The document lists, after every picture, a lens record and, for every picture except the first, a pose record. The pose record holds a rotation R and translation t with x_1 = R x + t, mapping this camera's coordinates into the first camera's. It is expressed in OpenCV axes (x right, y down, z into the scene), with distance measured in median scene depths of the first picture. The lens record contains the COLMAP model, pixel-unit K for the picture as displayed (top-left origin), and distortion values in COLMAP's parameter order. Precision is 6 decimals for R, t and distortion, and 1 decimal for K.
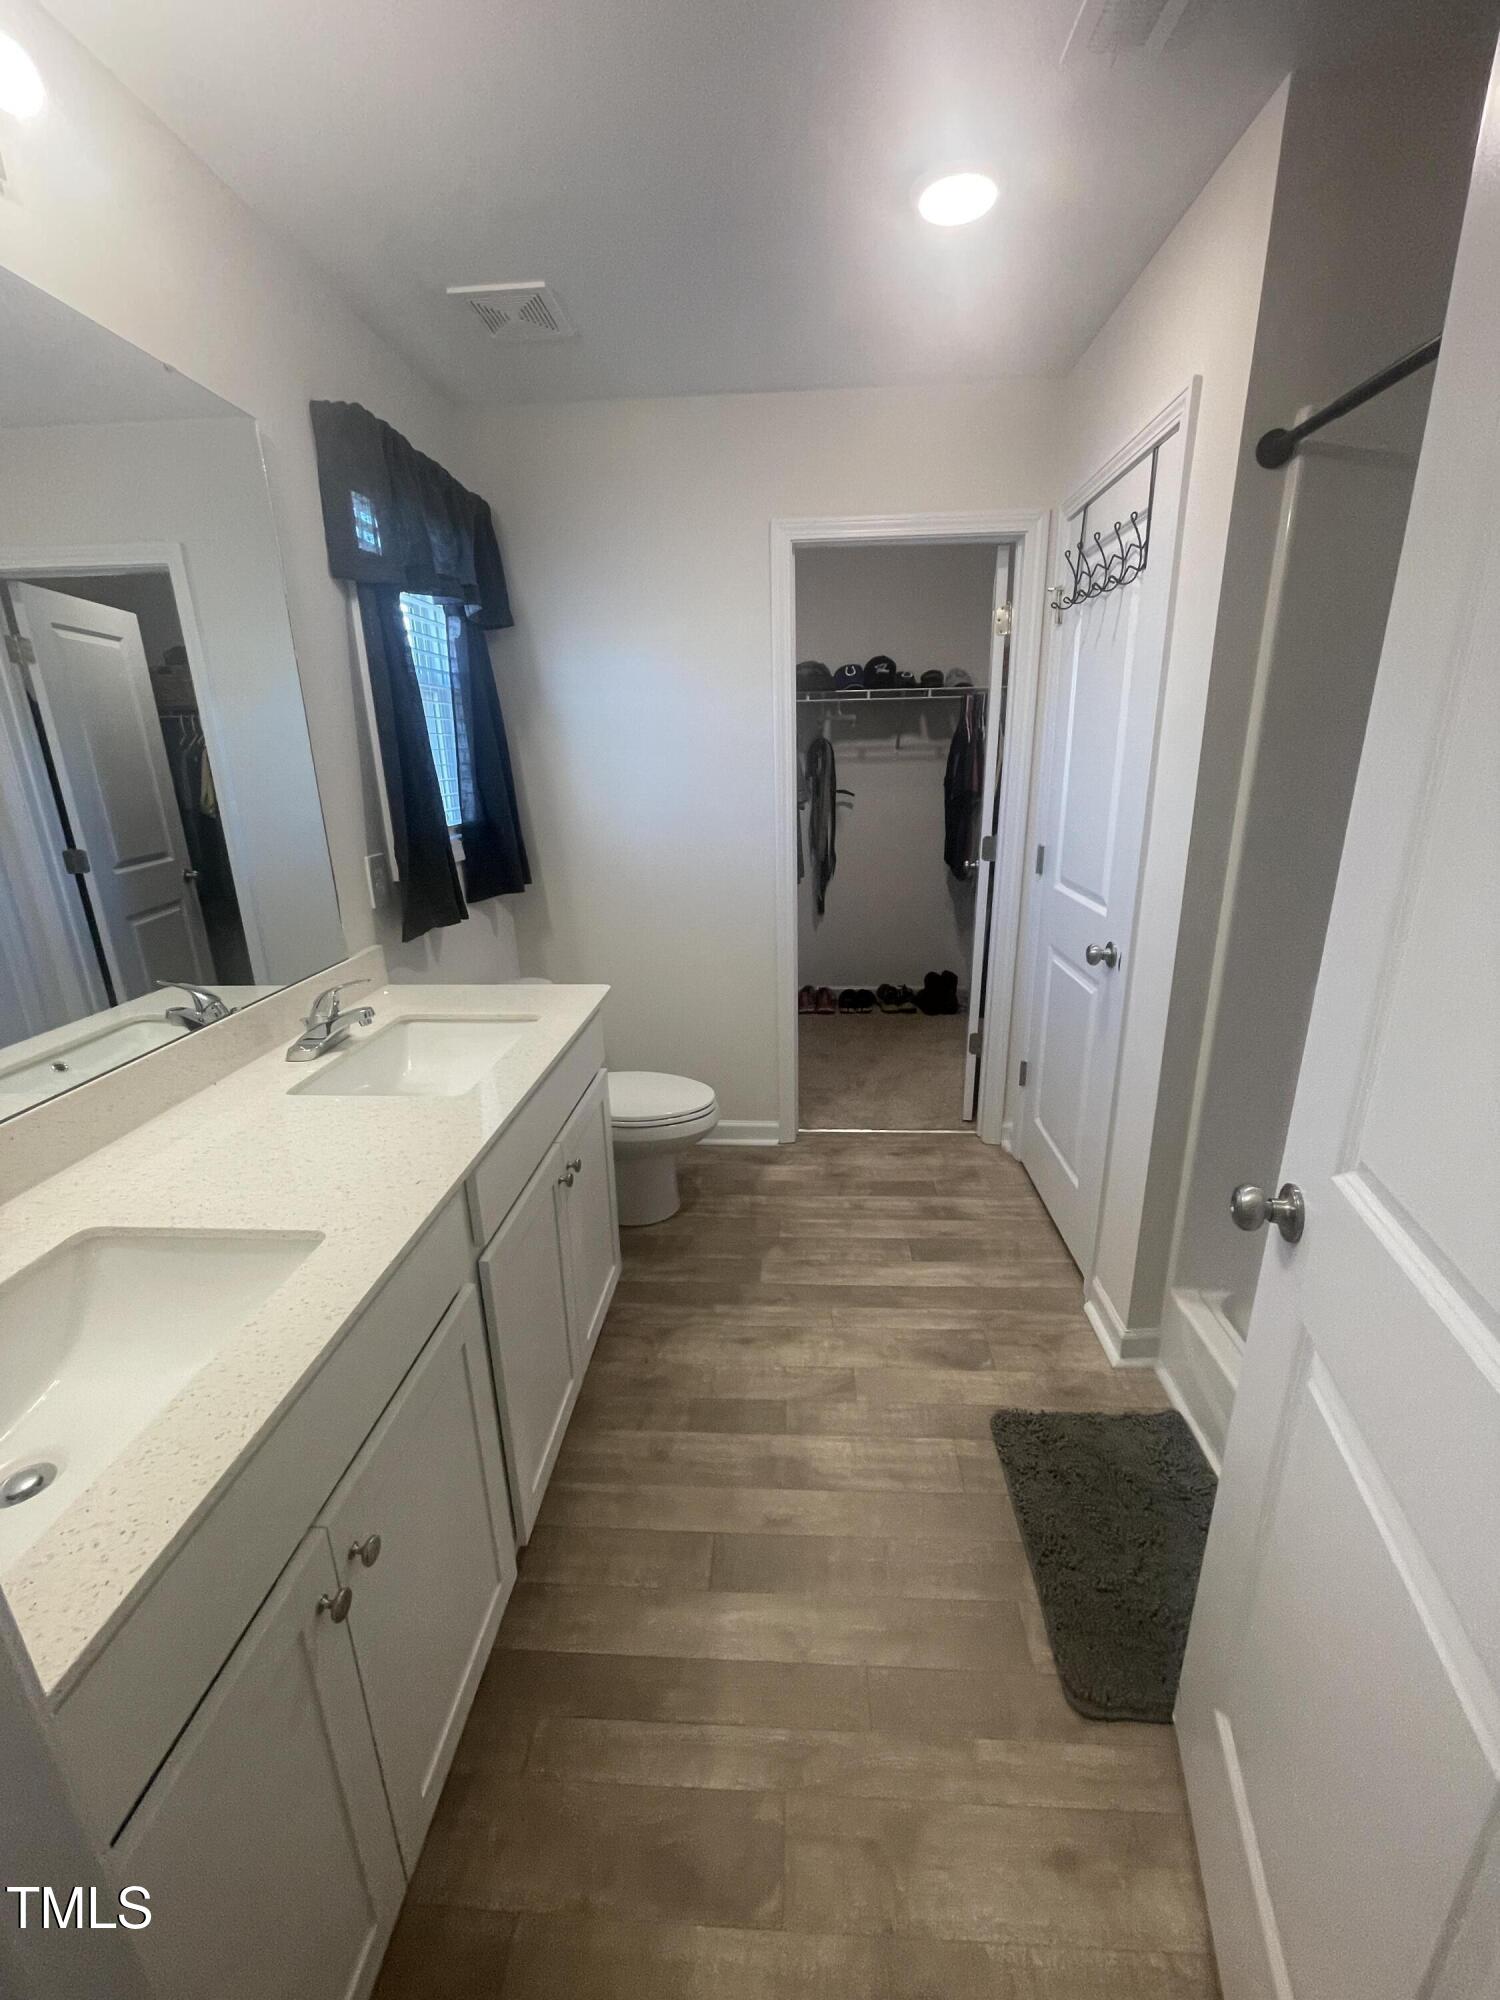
lens RADIAL K [[805.6, 0, 753.2], [0, 805.6, 1001.9], [0, 0, 1]] dist [0.001505, -0.000402]
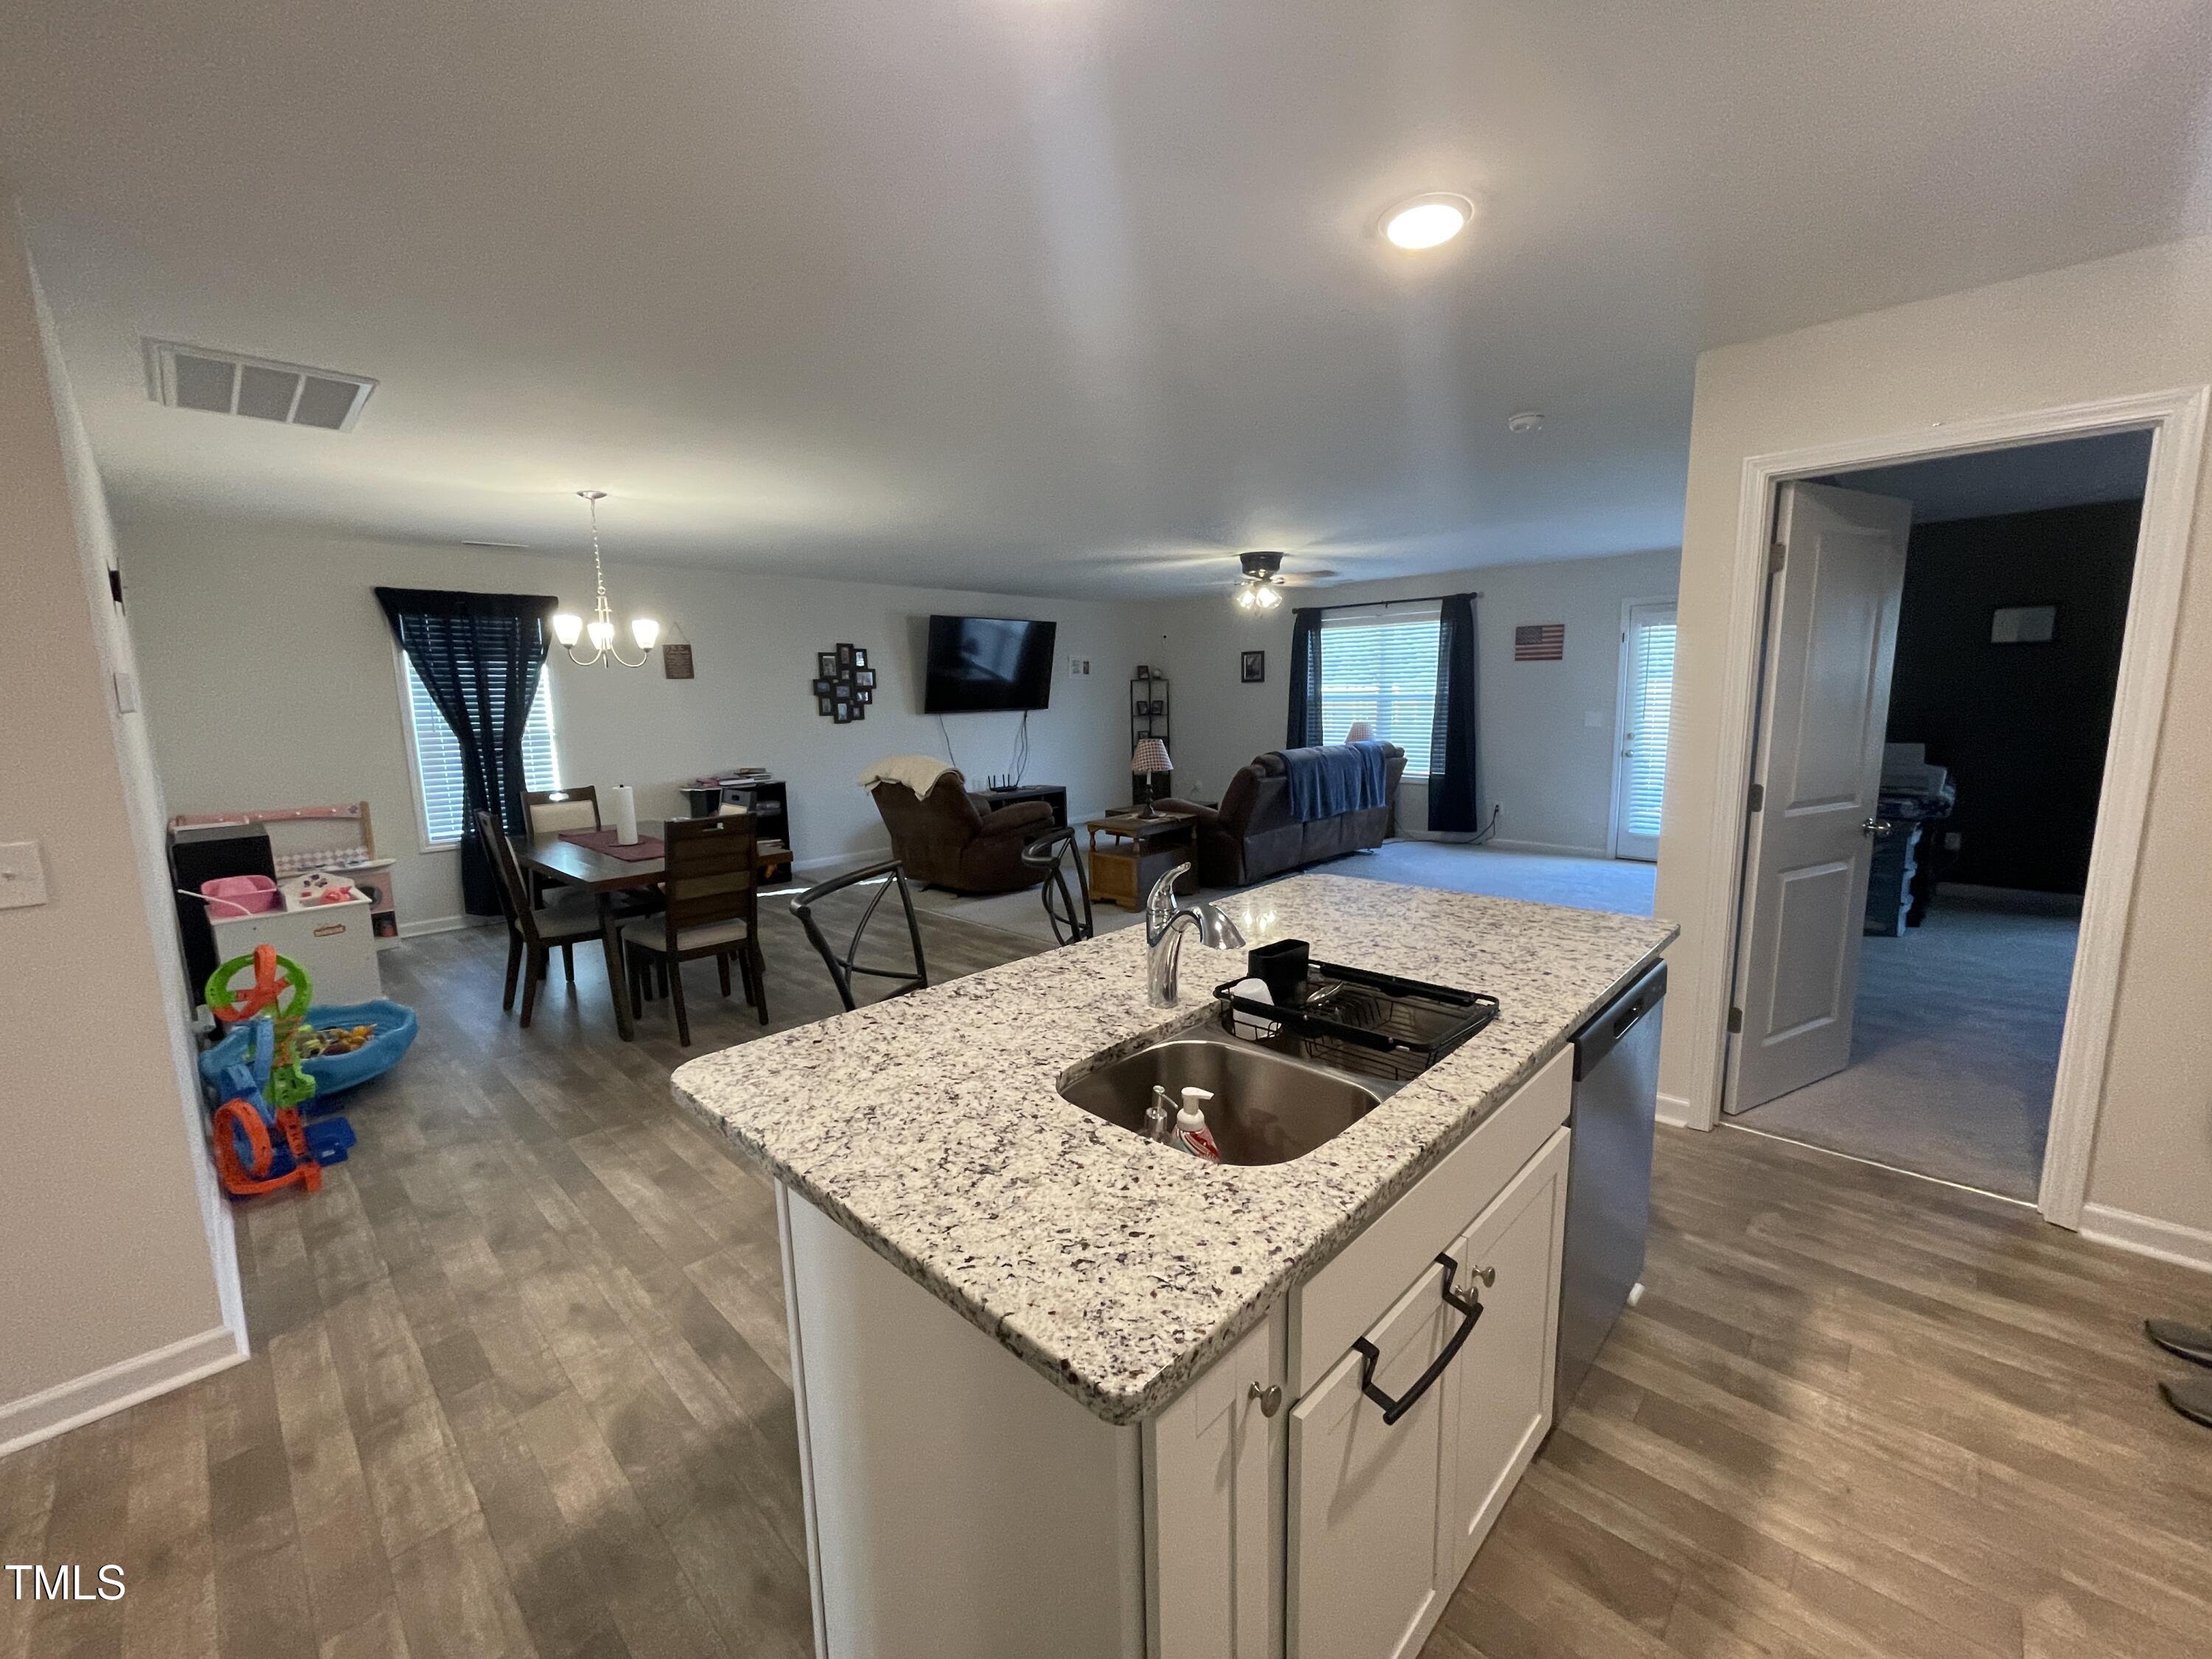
lens RADIAL K [[891.0, 0, 1106.5], [0, 891.0, 827.3], [0, 0, 1]] dist [0.001505, -0.000402]
pose [[0.758424, 0.107123, -0.642898, 0.072887], [-0.194742, 0.978585, -0.066680, 0.117069], [0.621988, 0.175771, 0.763044, -0.400733]]
